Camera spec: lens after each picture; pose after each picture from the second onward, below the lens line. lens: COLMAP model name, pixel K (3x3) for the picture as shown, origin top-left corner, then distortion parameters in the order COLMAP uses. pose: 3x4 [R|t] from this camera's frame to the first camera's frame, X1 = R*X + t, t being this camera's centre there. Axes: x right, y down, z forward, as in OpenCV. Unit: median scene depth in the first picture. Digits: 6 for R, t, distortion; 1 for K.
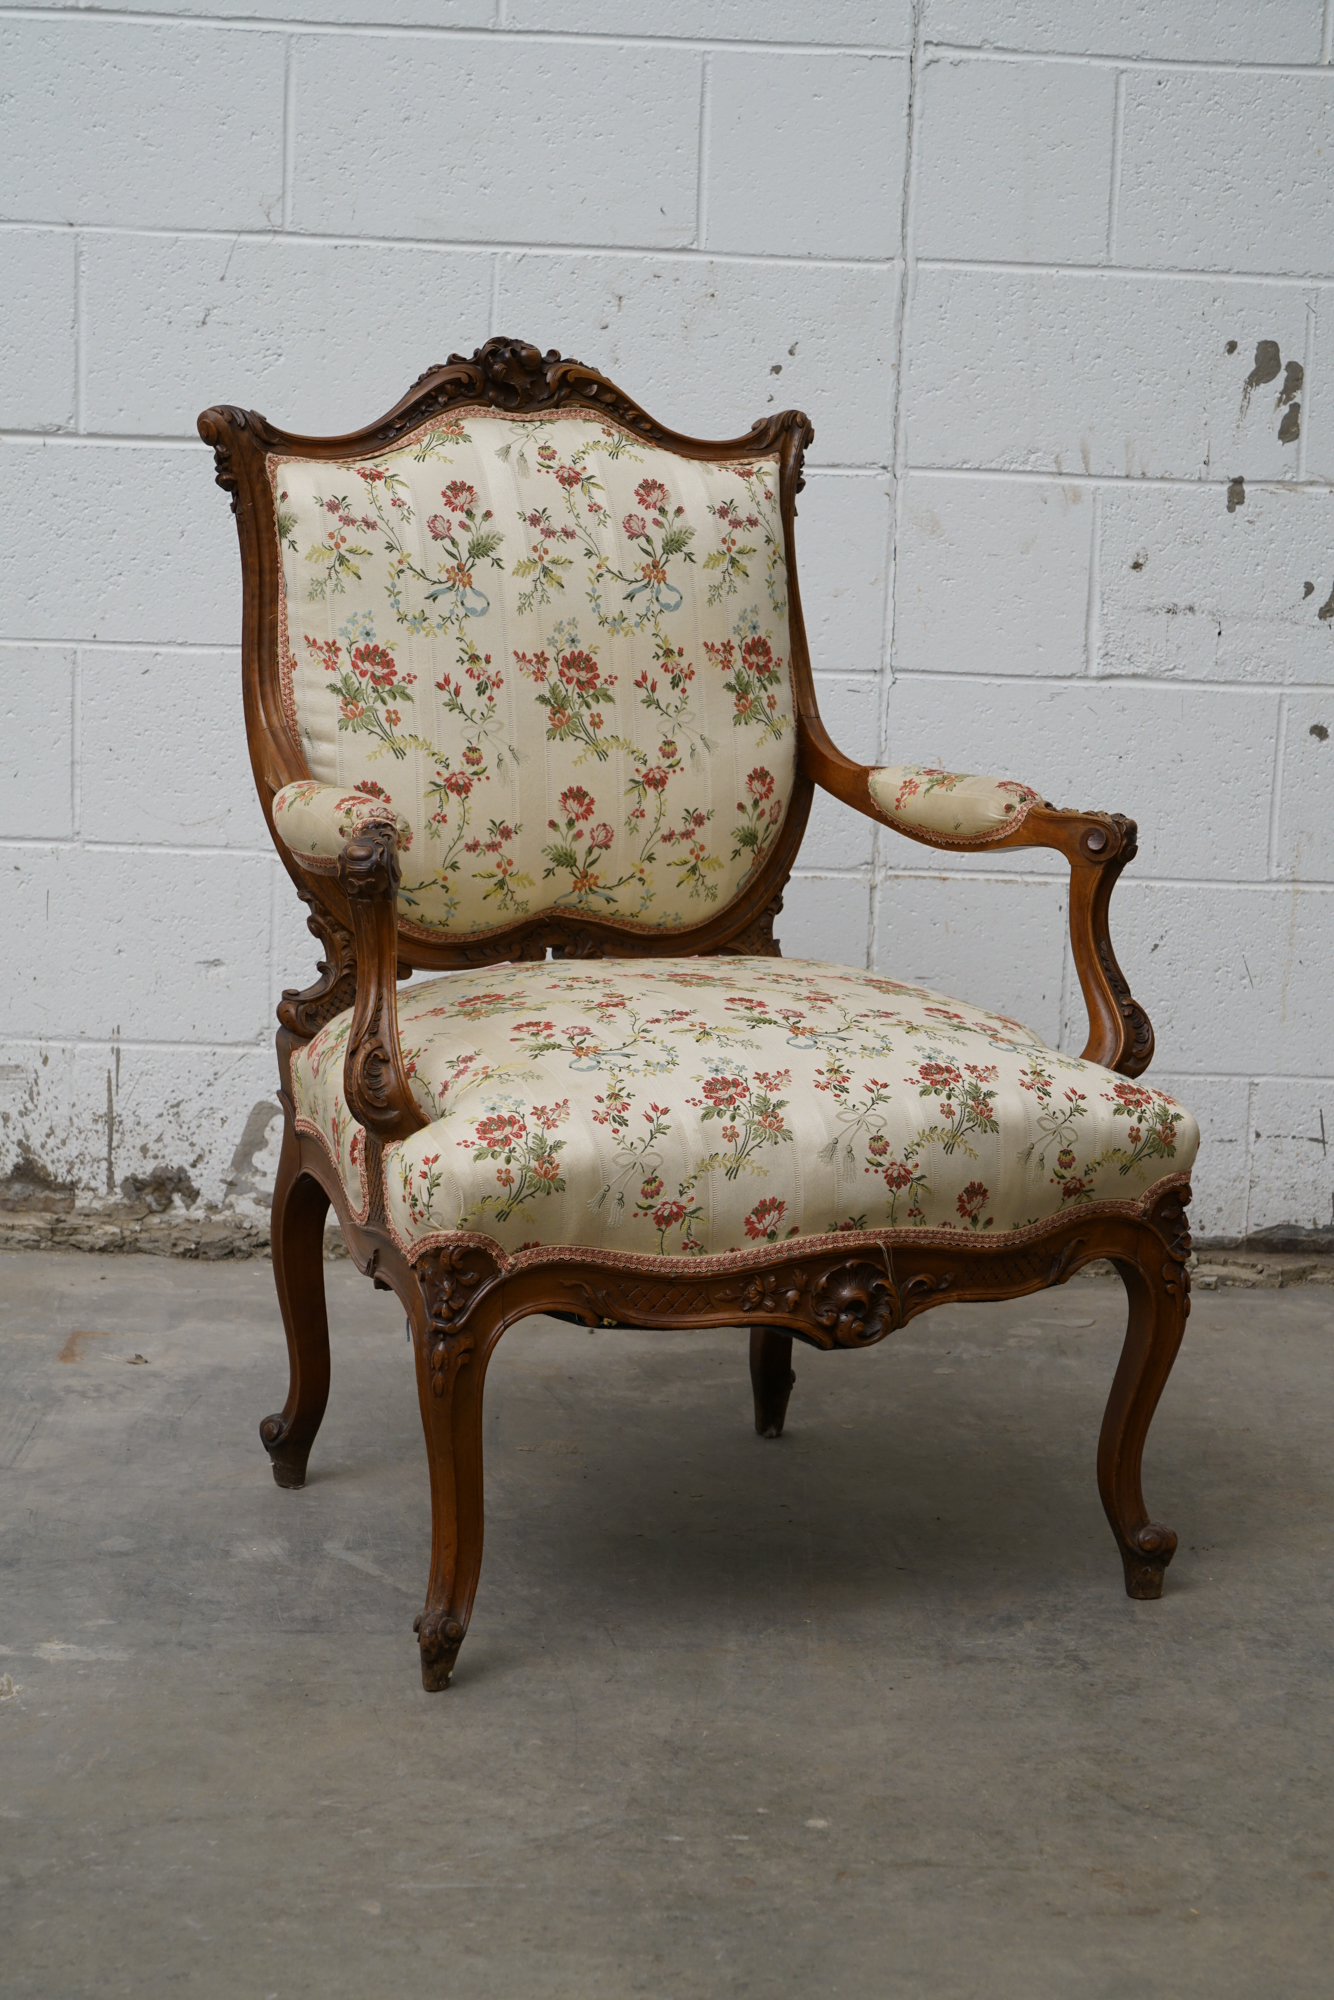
lens RADIAL K [[4324.6, 0, 875.5], [0, 4324.6, 1155.4], [0, 0, 1]] dist [-0.046548, 0.058887]
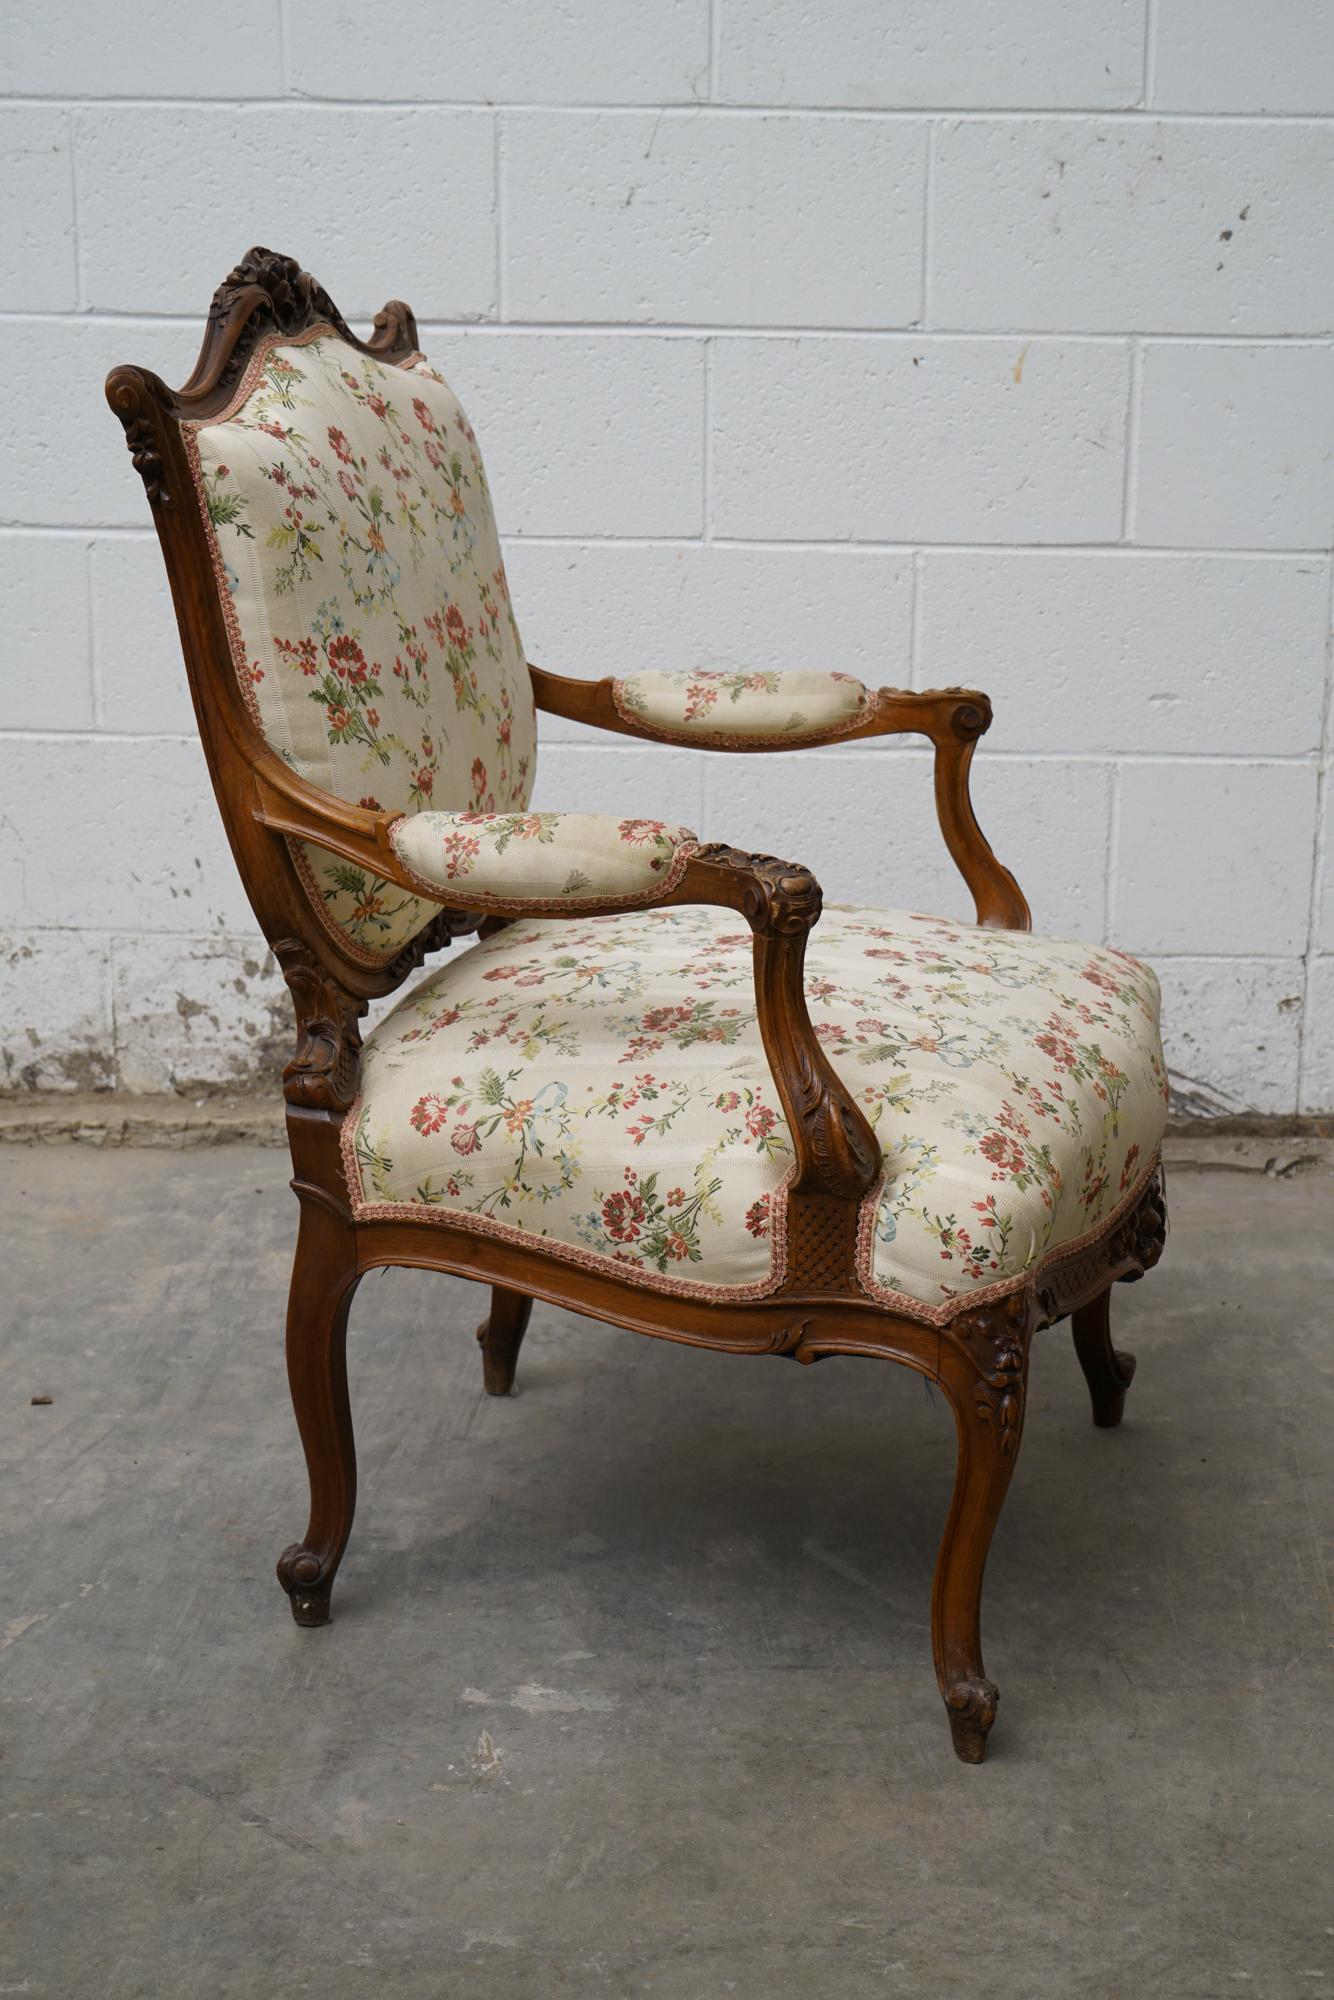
lens RADIAL K [[3704.7, 0, 741.7], [0, 3704.7, 1116.2], [0, 0, 1]] dist [-0.053630, 0.298798]
pose [[0.995157, -0.004322, -0.098199, -0.064552], [0.012287, 0.996667, 0.080652, -0.071944], [0.097524, -0.081468, 0.991893, 0.215853]]
